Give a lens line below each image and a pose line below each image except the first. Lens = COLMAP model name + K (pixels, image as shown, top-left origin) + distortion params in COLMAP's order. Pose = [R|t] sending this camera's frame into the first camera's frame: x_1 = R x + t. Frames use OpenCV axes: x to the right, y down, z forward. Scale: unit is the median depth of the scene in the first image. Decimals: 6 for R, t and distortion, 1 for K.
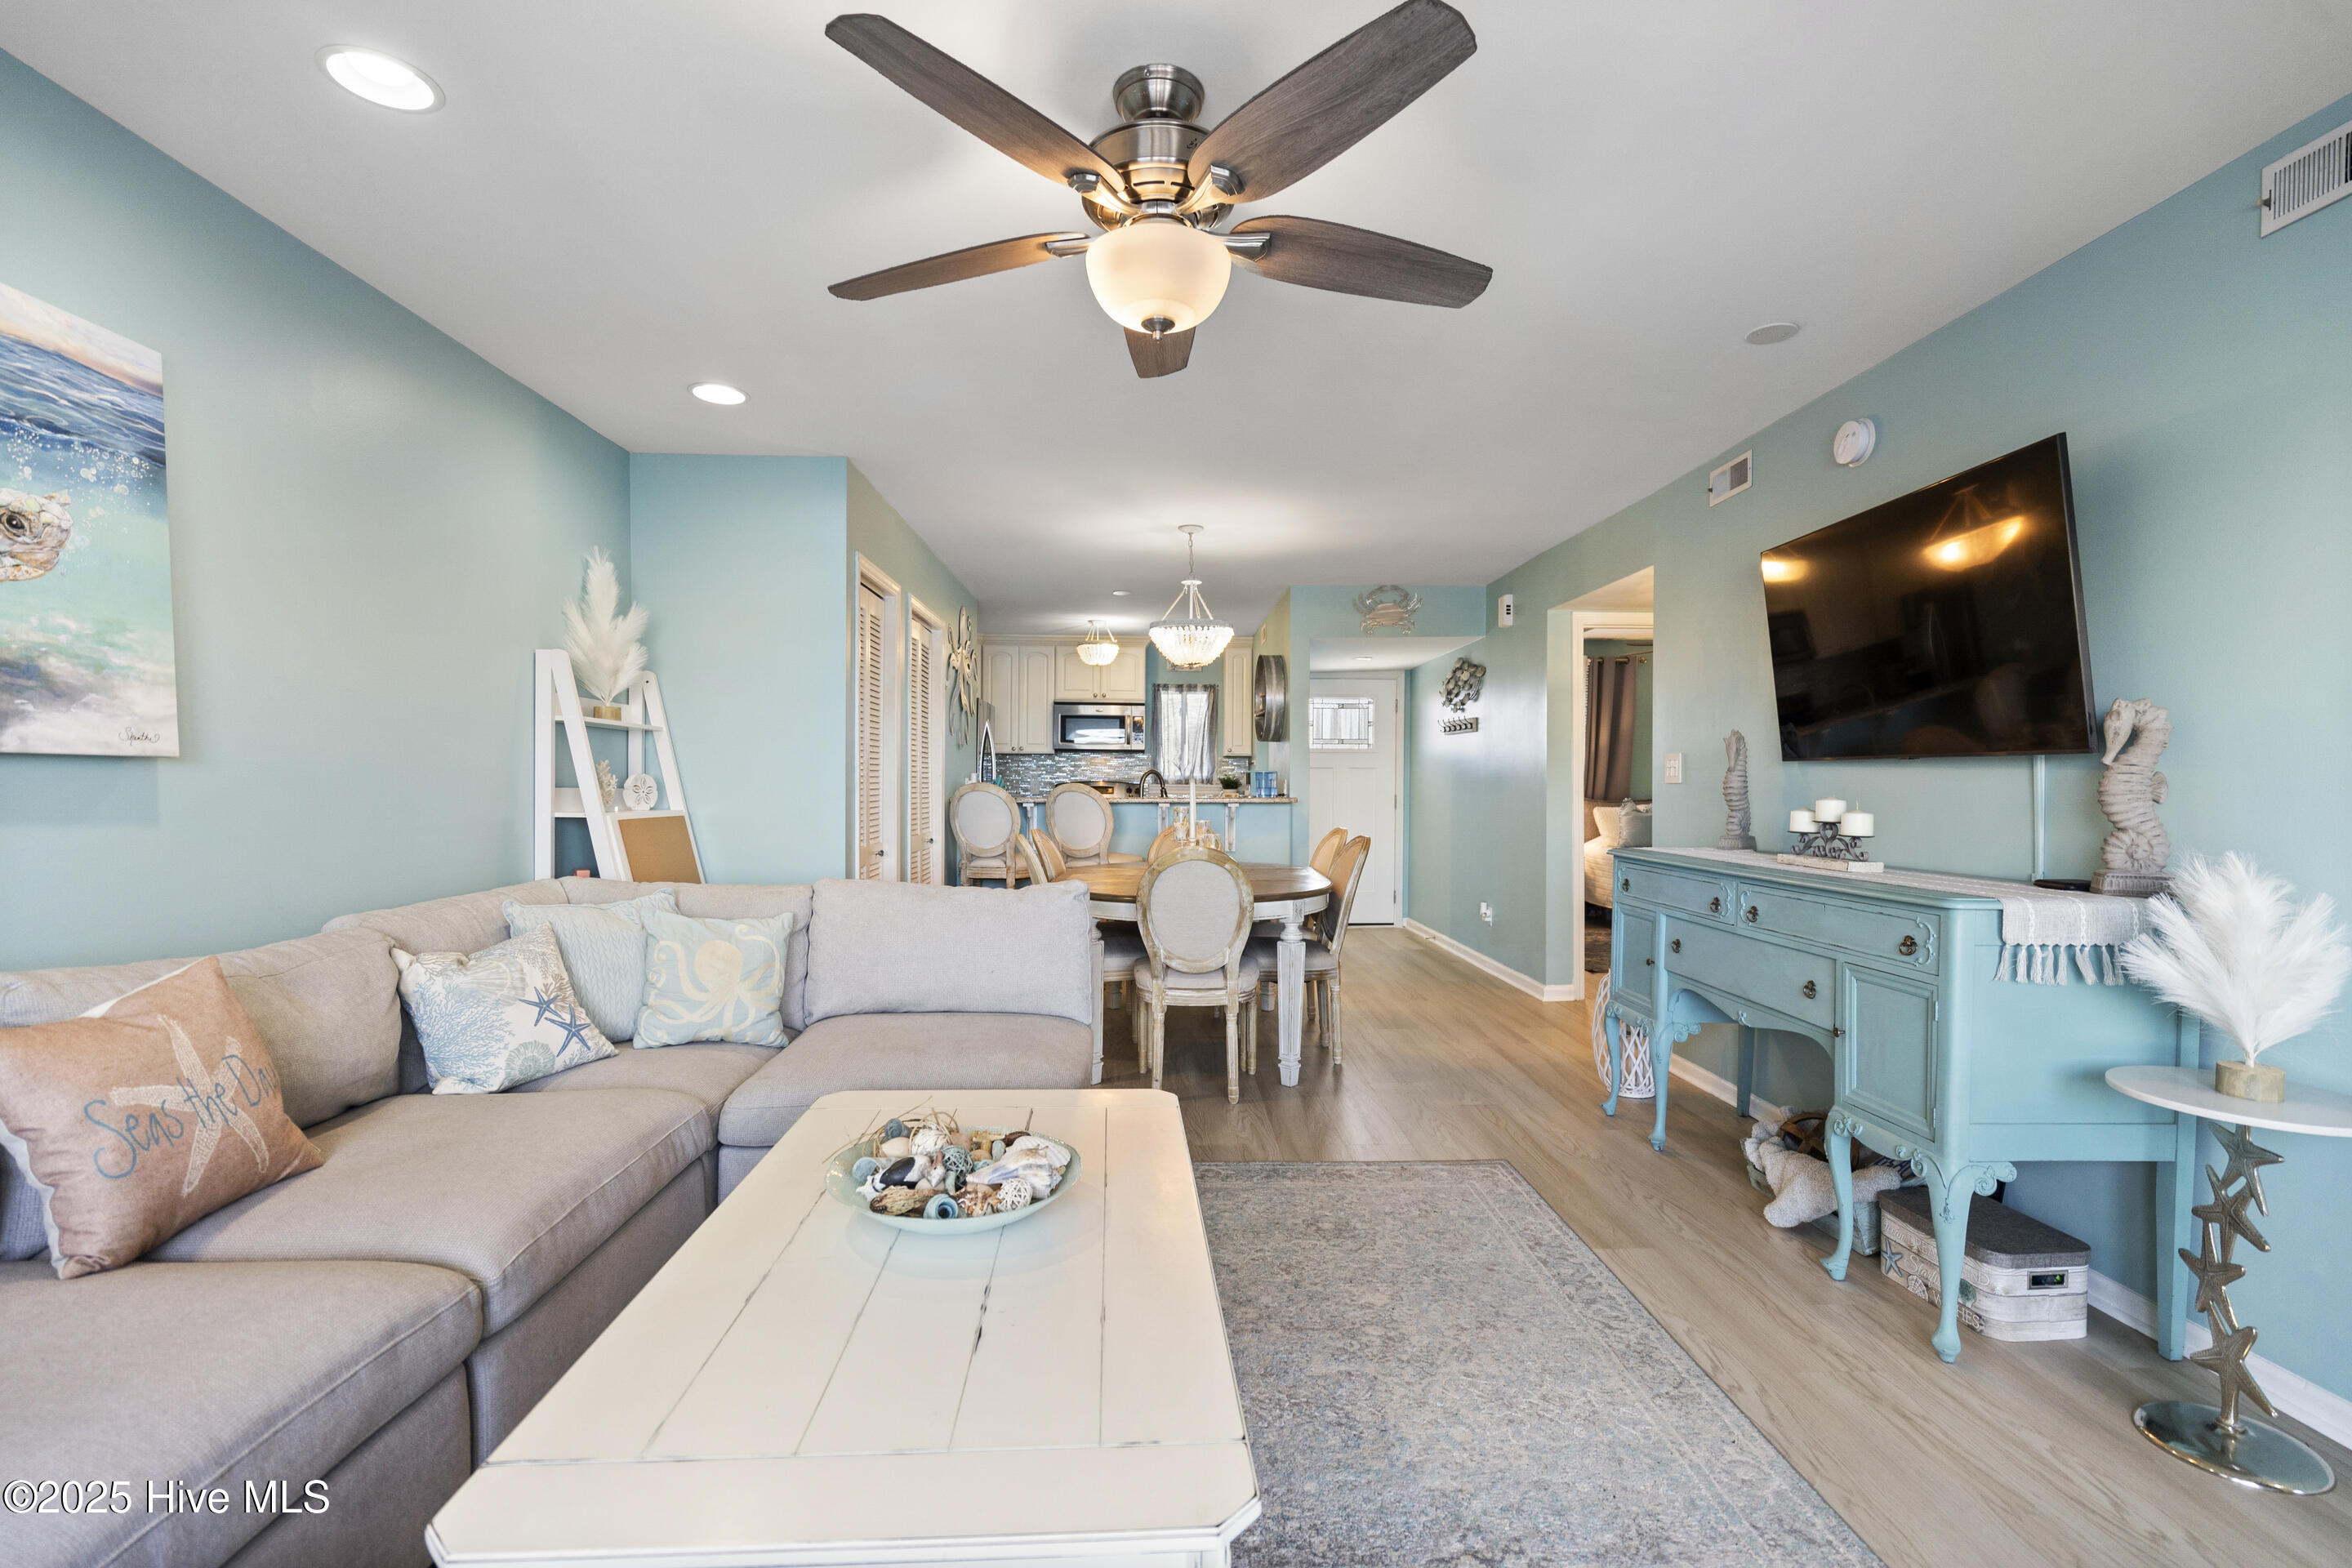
lens RADIAL K [[1066.6, 0, 1167.7], [0, 1066.6, 801.9], [0, 0, 1]] dist [-0.003002, 0.000542]
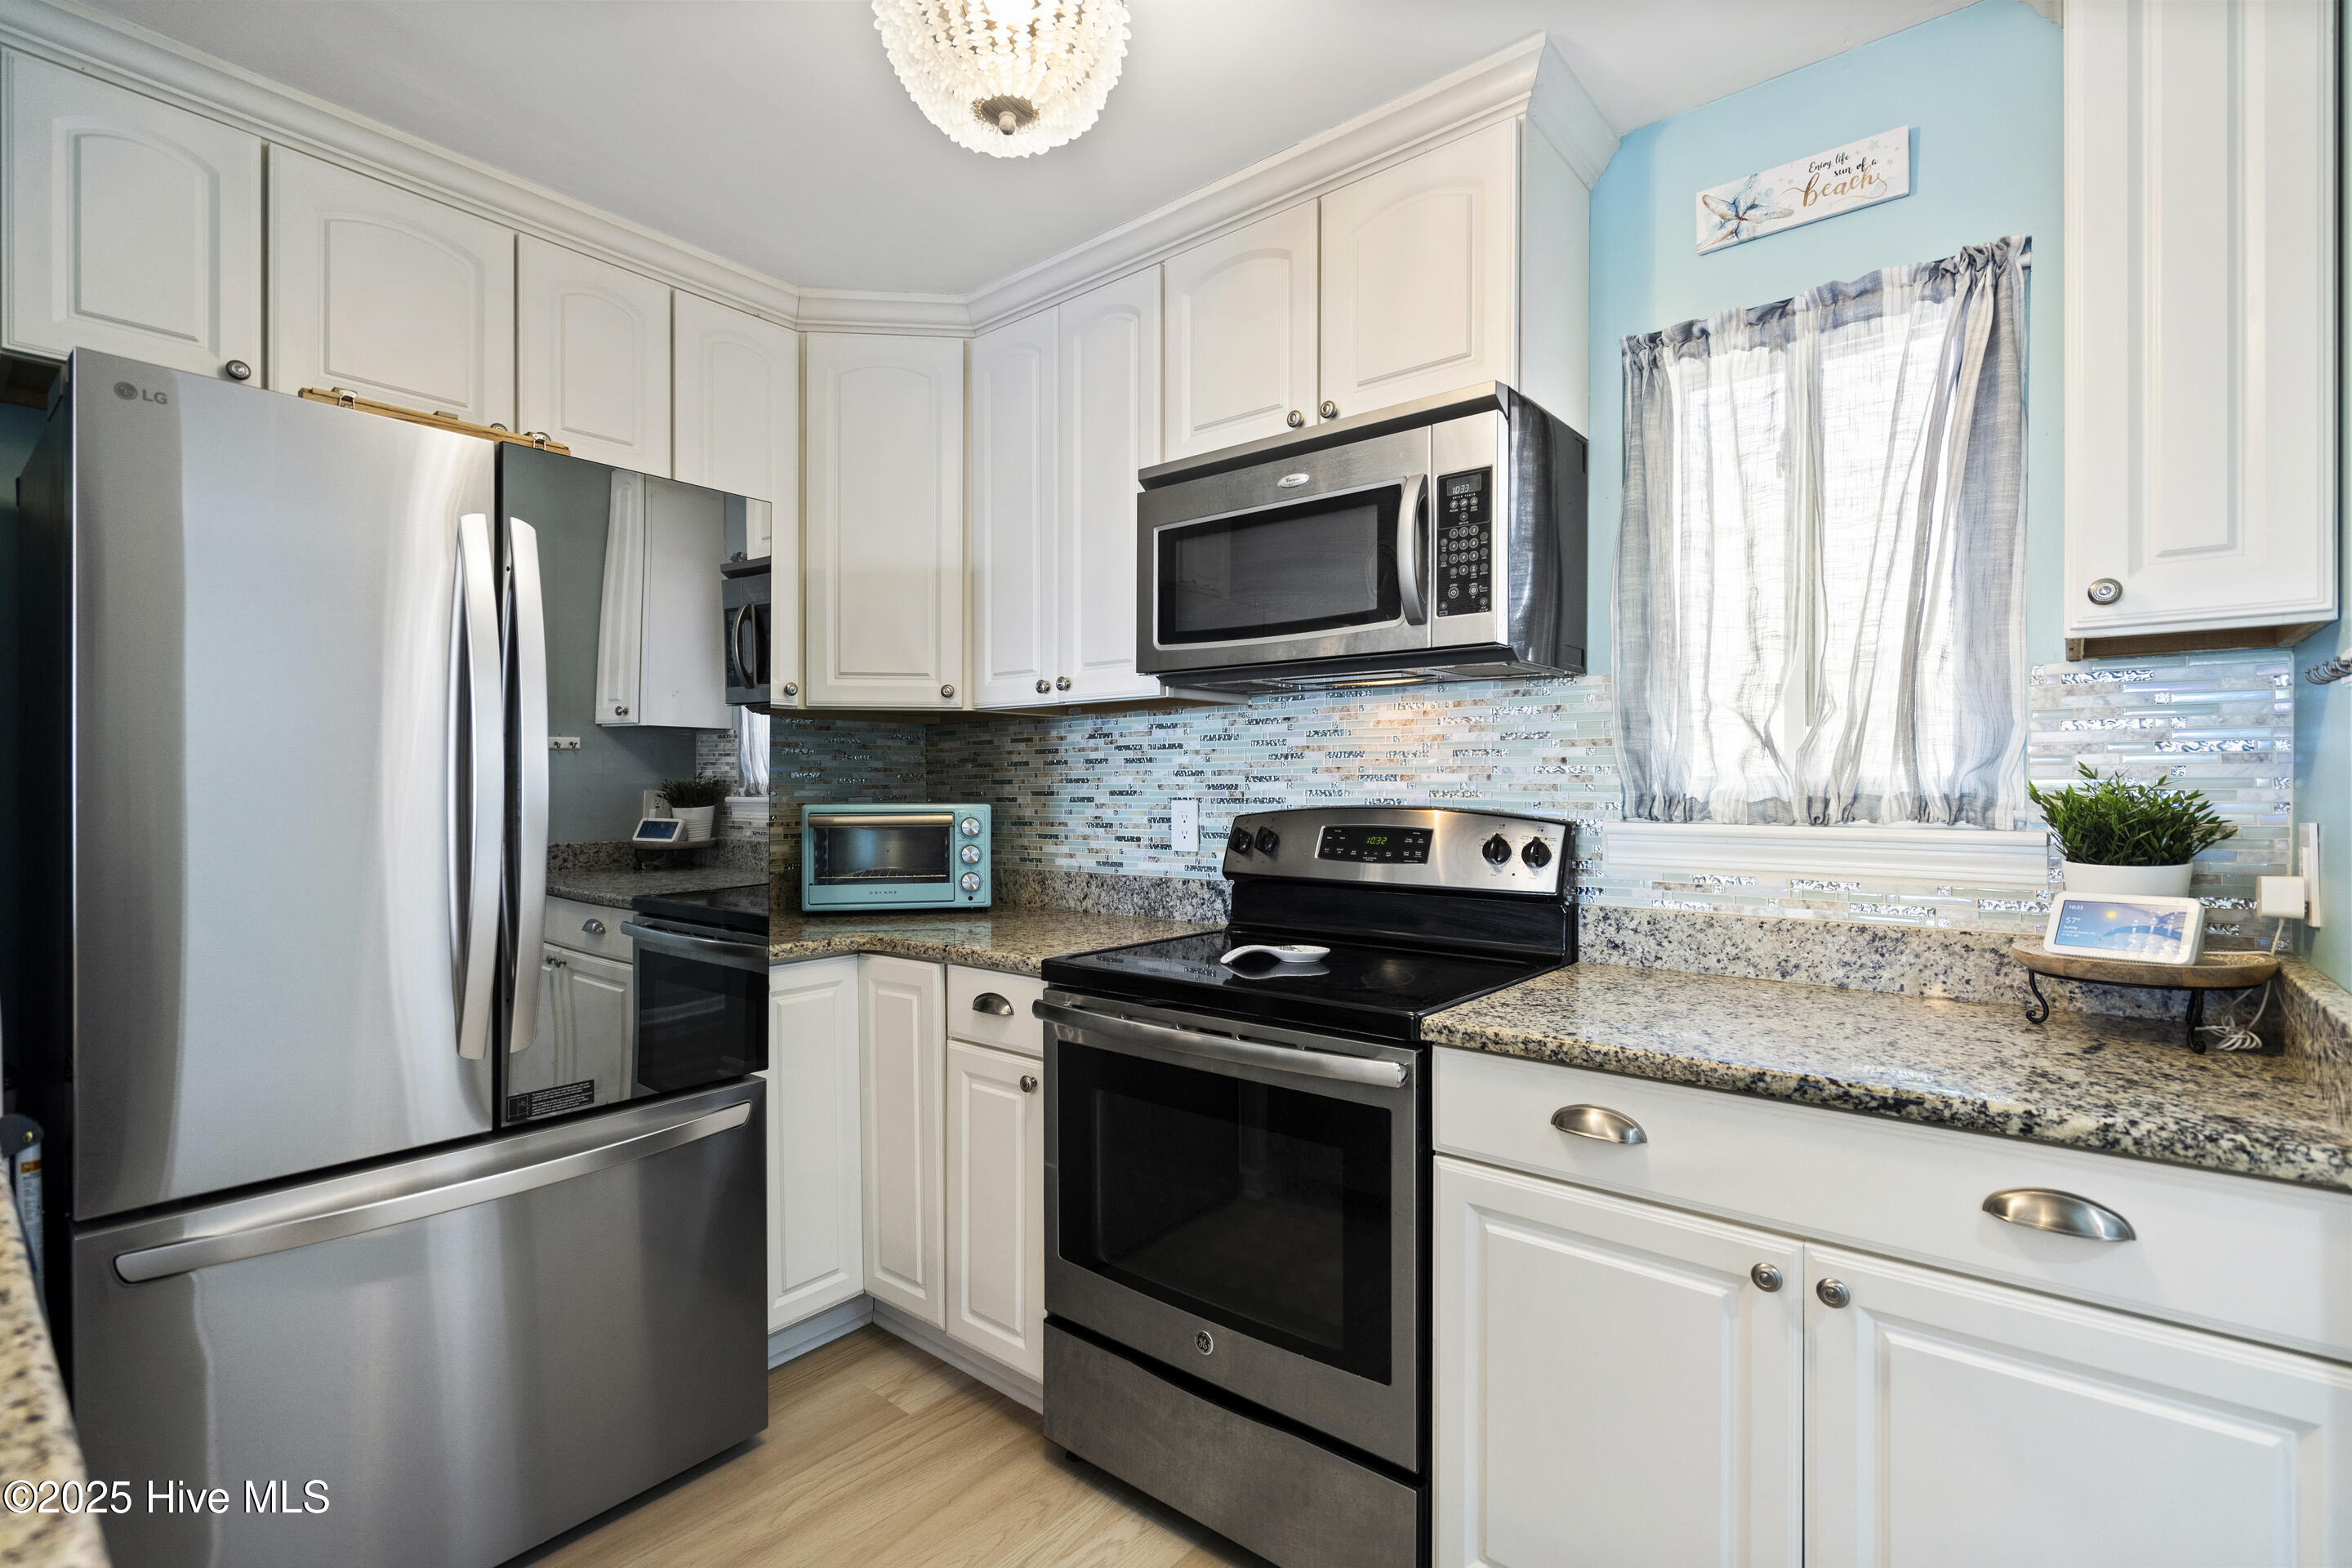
lens RADIAL K [[1054.3, 0, 1172.6], [0, 1054.3, 795.2], [0, 0, 1]] dist [-0.004558, -0.000263]
pose [[0.748409, -0.002364, -0.663233, 0.183073], [-0.006477, 0.999920, -0.010873, -0.062251], [0.663206, 0.012433, 0.748334, 2.576834]]
